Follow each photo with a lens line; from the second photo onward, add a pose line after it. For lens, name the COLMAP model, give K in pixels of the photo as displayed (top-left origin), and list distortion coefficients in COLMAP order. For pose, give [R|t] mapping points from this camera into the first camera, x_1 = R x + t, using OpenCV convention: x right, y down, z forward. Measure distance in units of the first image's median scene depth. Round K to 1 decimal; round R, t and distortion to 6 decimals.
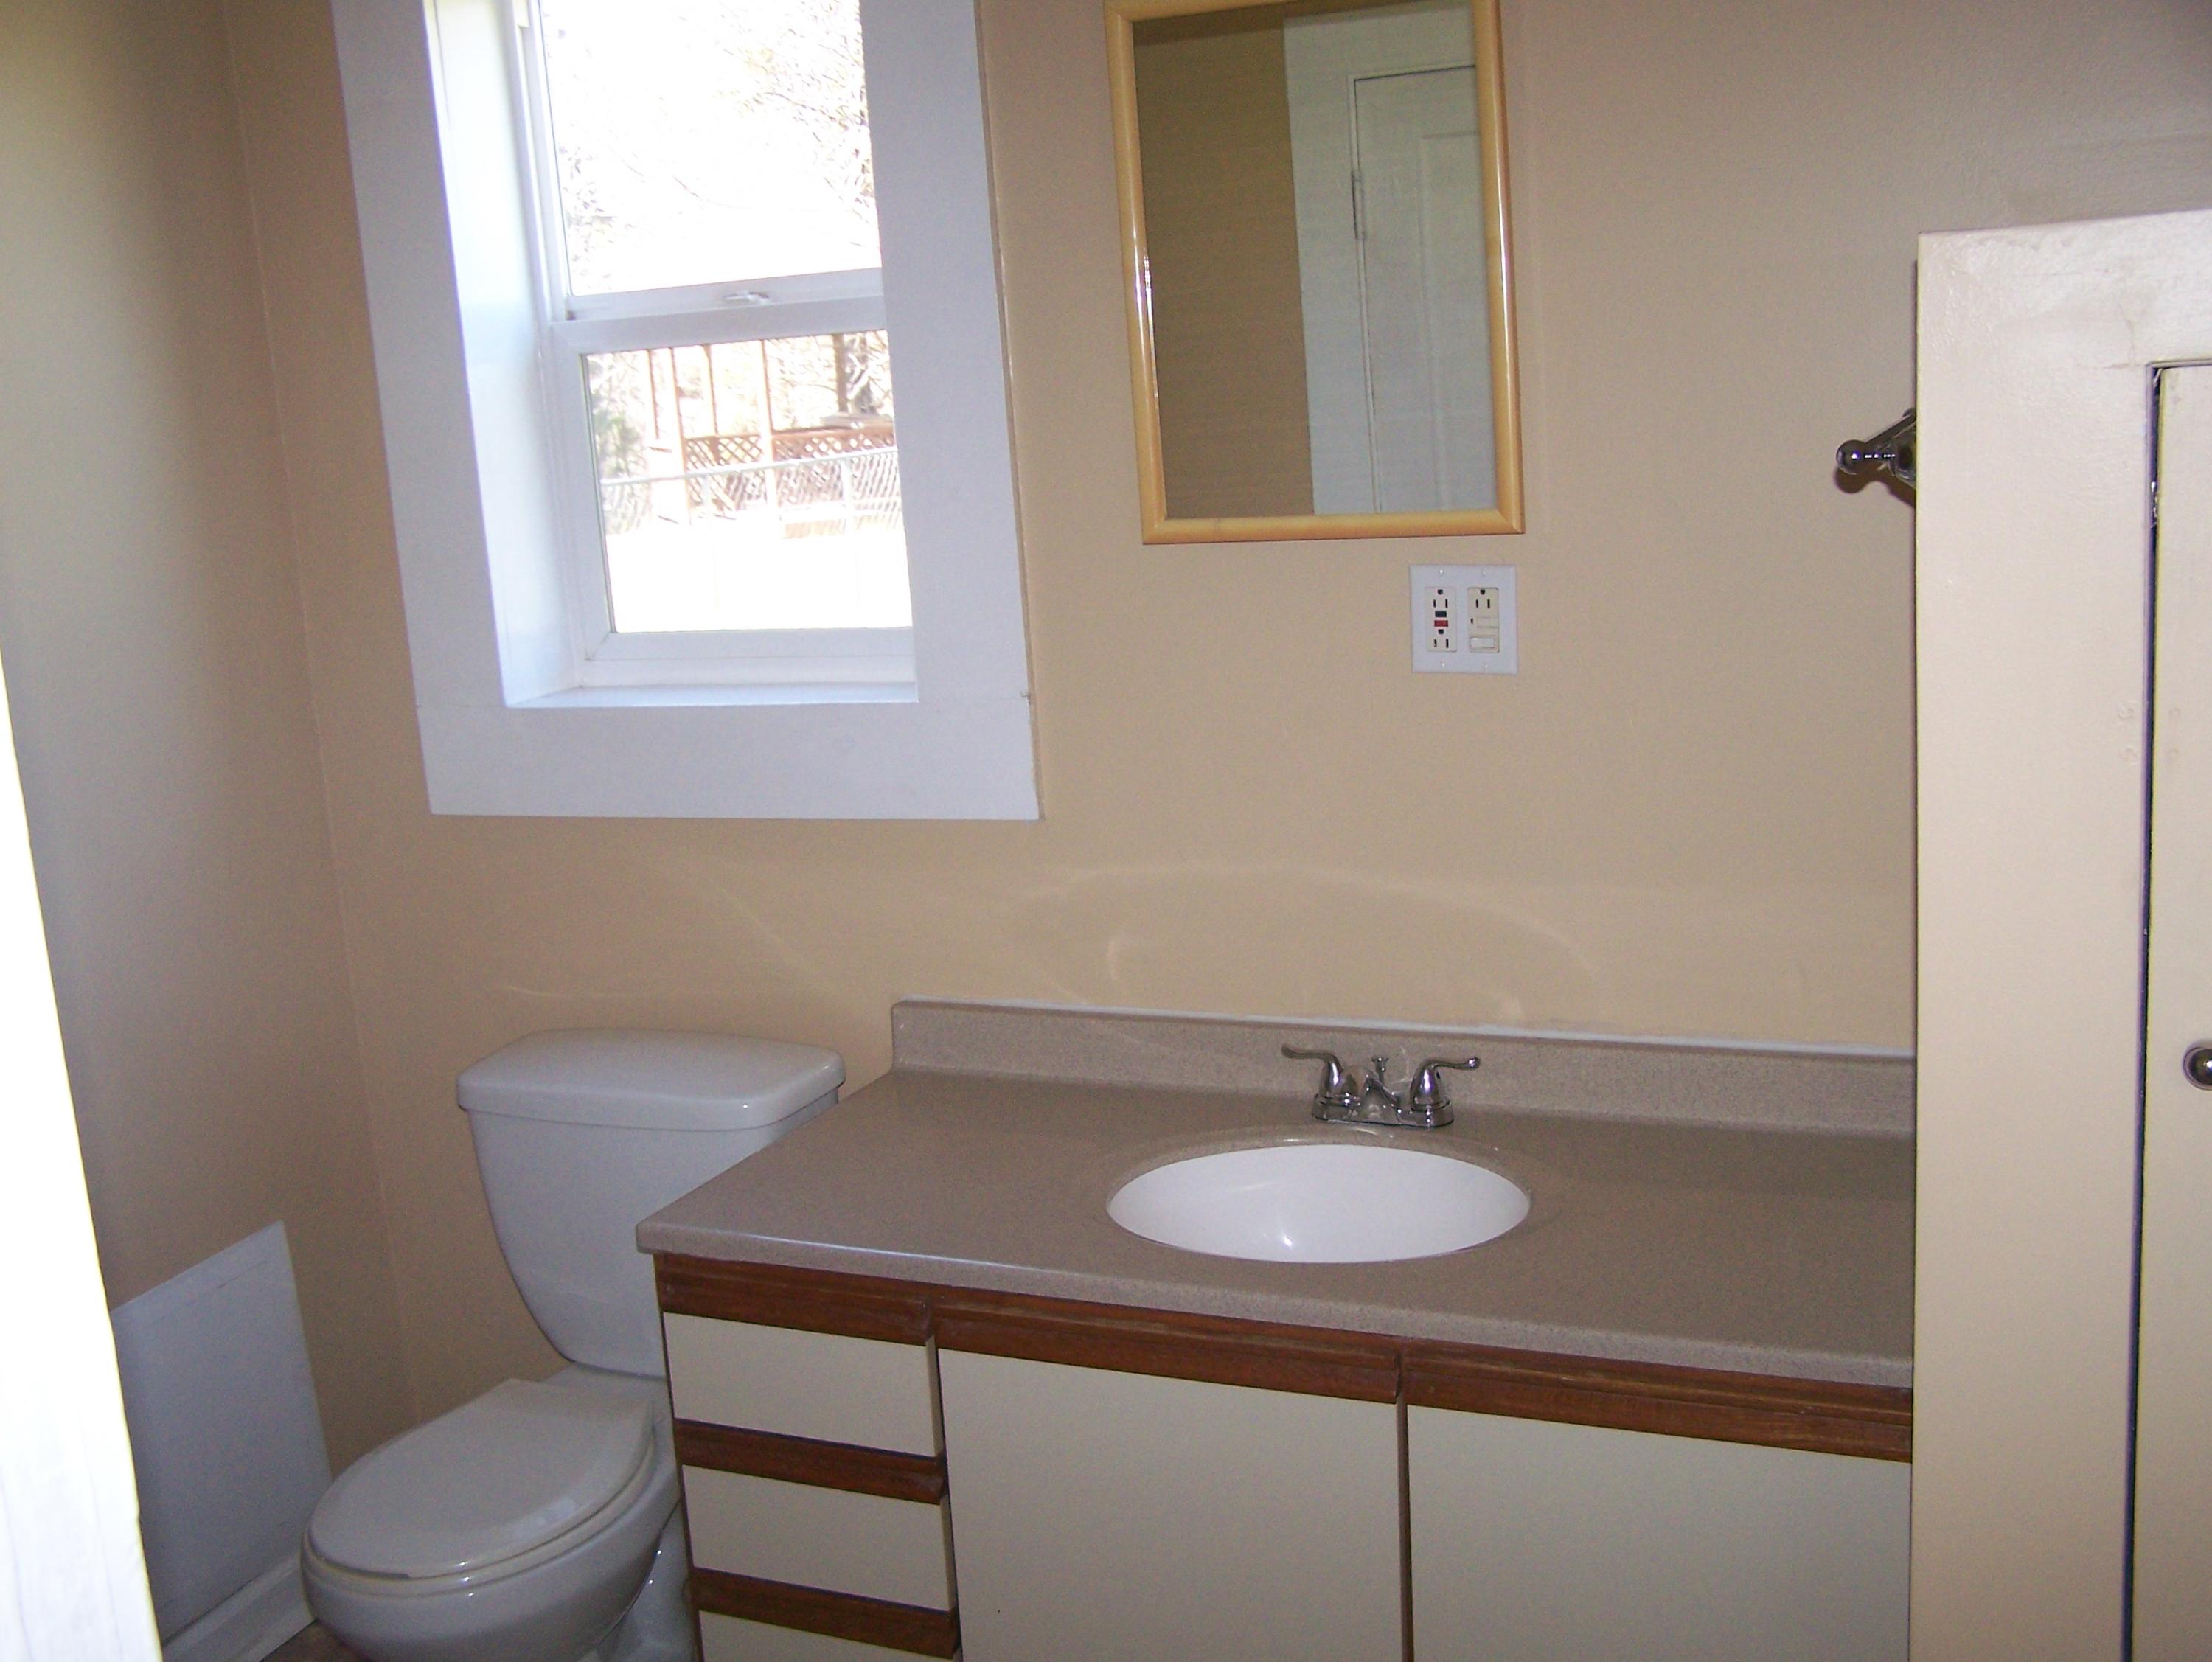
lens RADIAL K [[2515.1, 0, 1115.1], [0, 2515.1, 909.5], [0, 0, 1]] dist [-0.203208, 0.420613]
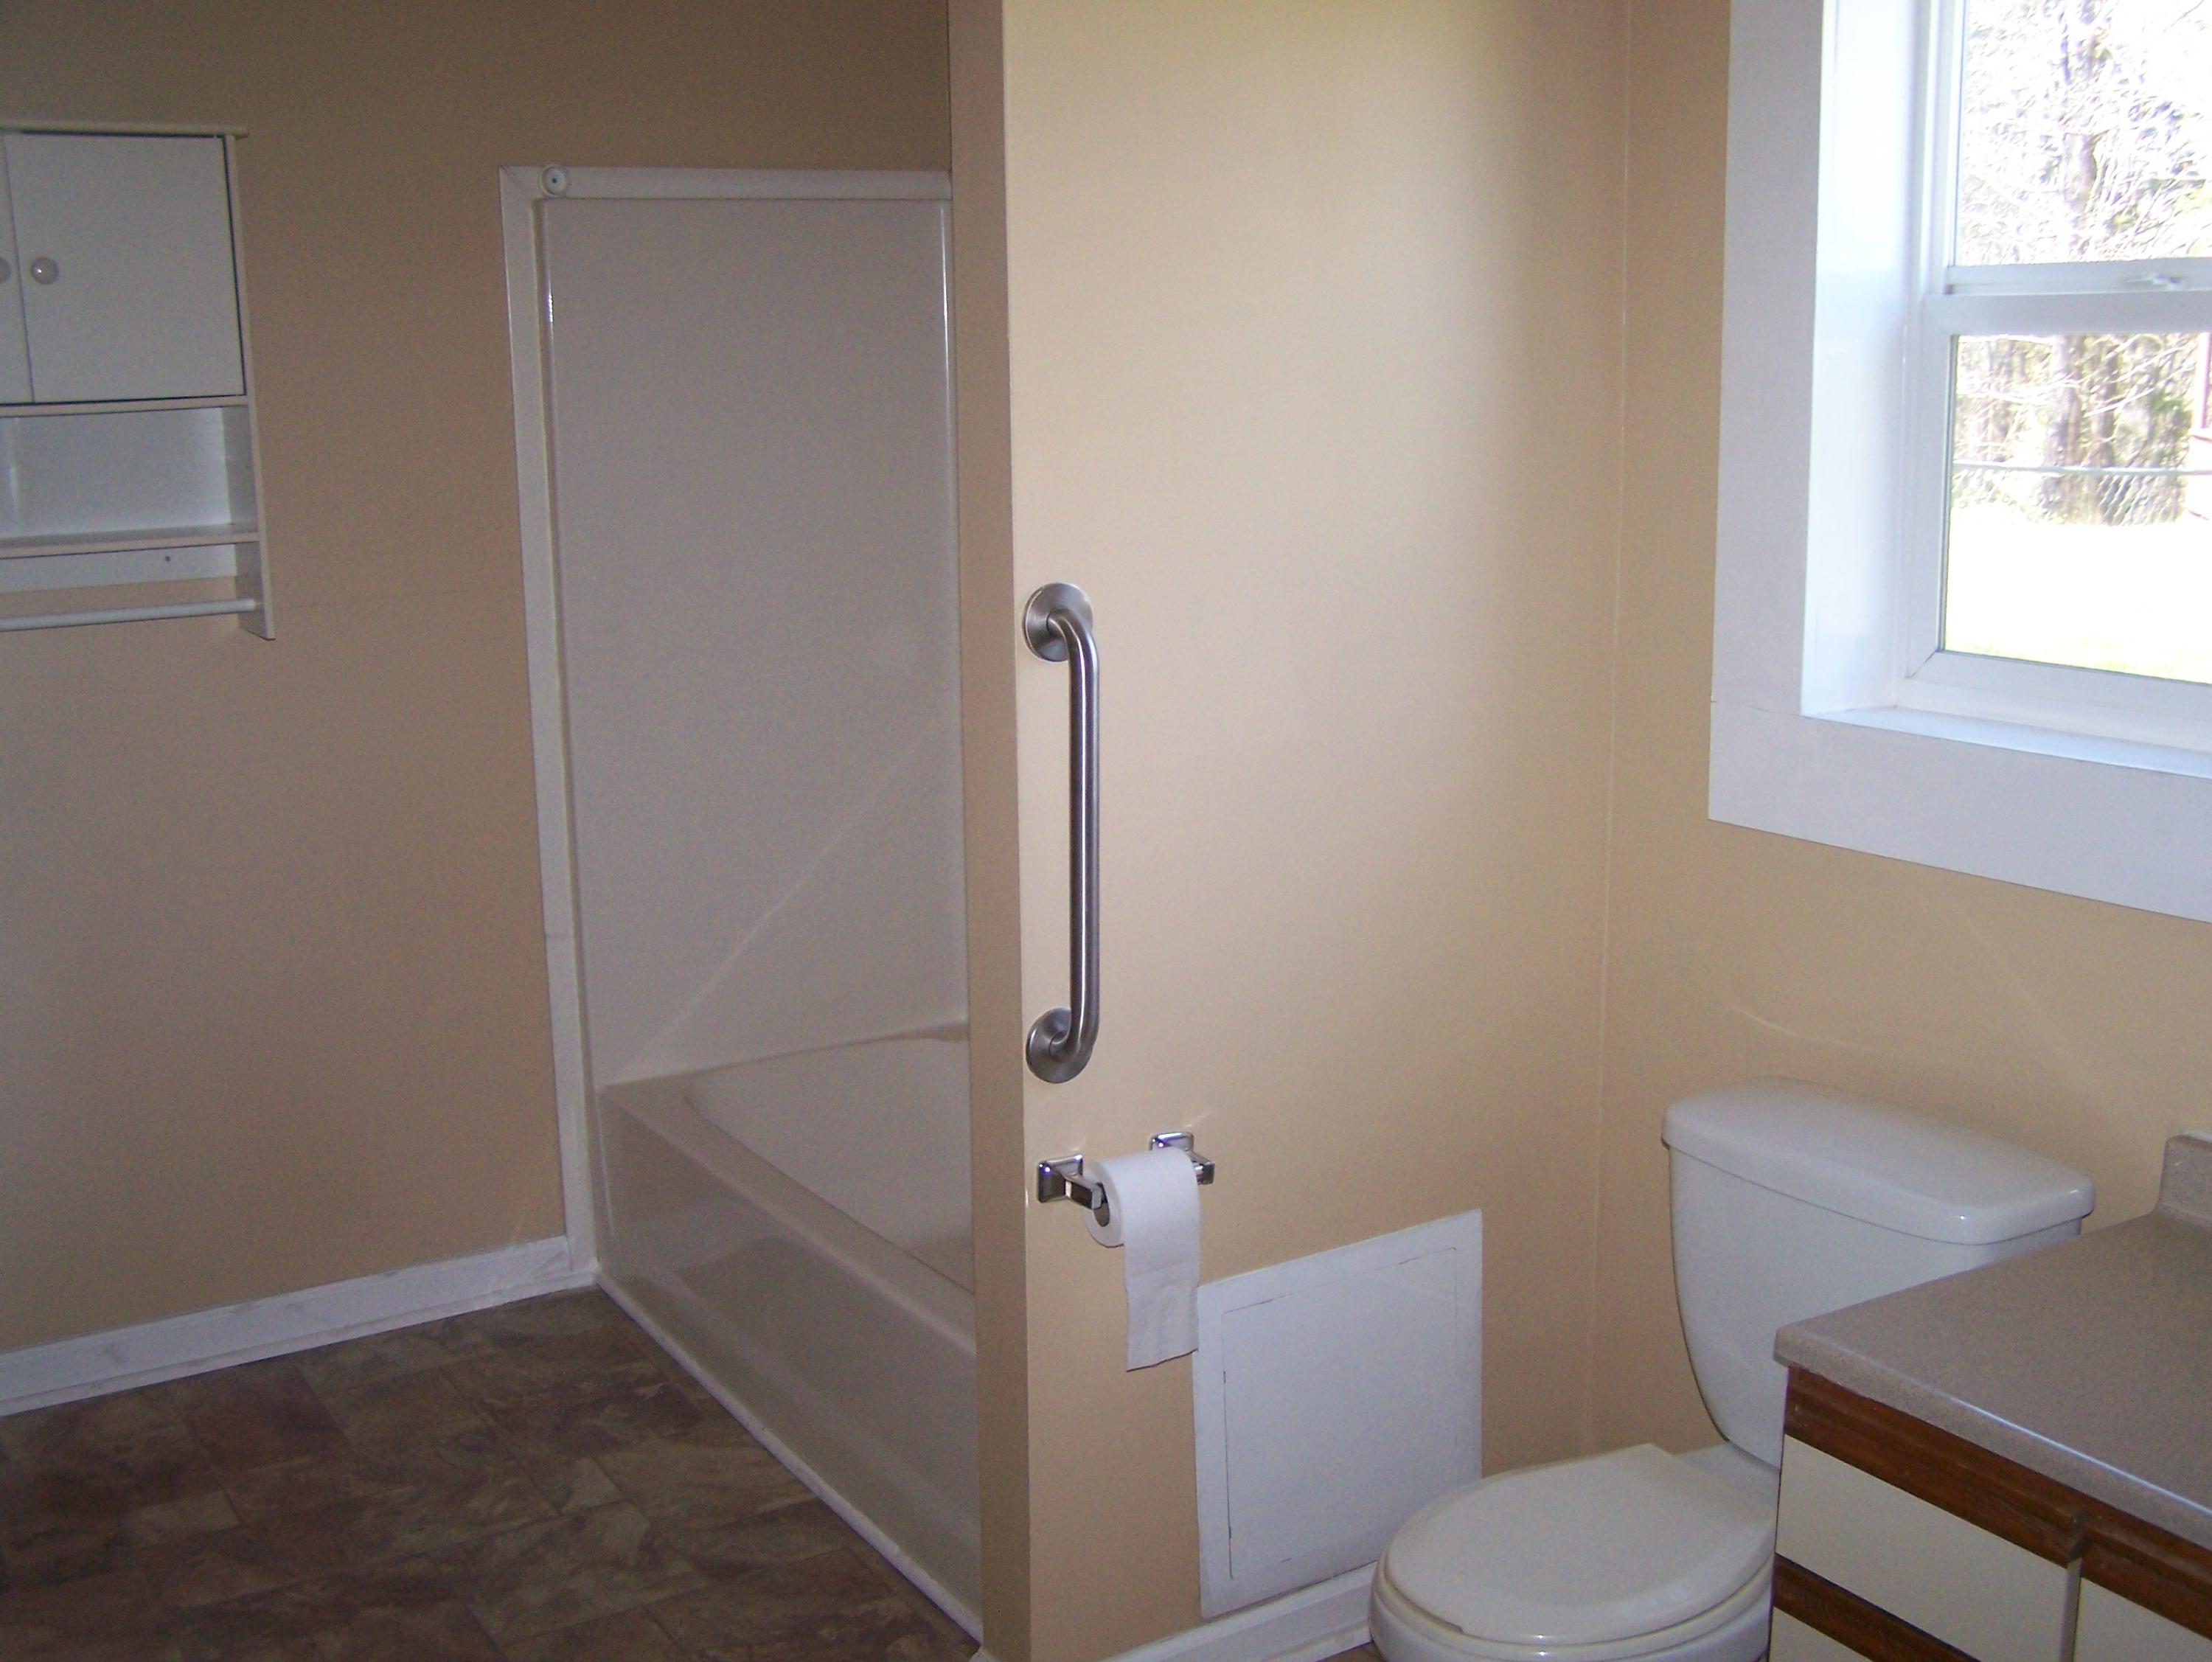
lens RADIAL K [[2515.1, 0, 1115.1], [0, 2515.1, 909.5], [0, 0, 1]] dist [-0.203208, 0.420613]
pose [[0.822654, 0.181284, -0.538865, 0.050312], [-0.171965, 0.982747, 0.068085, -0.032390], [0.541911, 0.036655, 0.839636, 0.113909]]
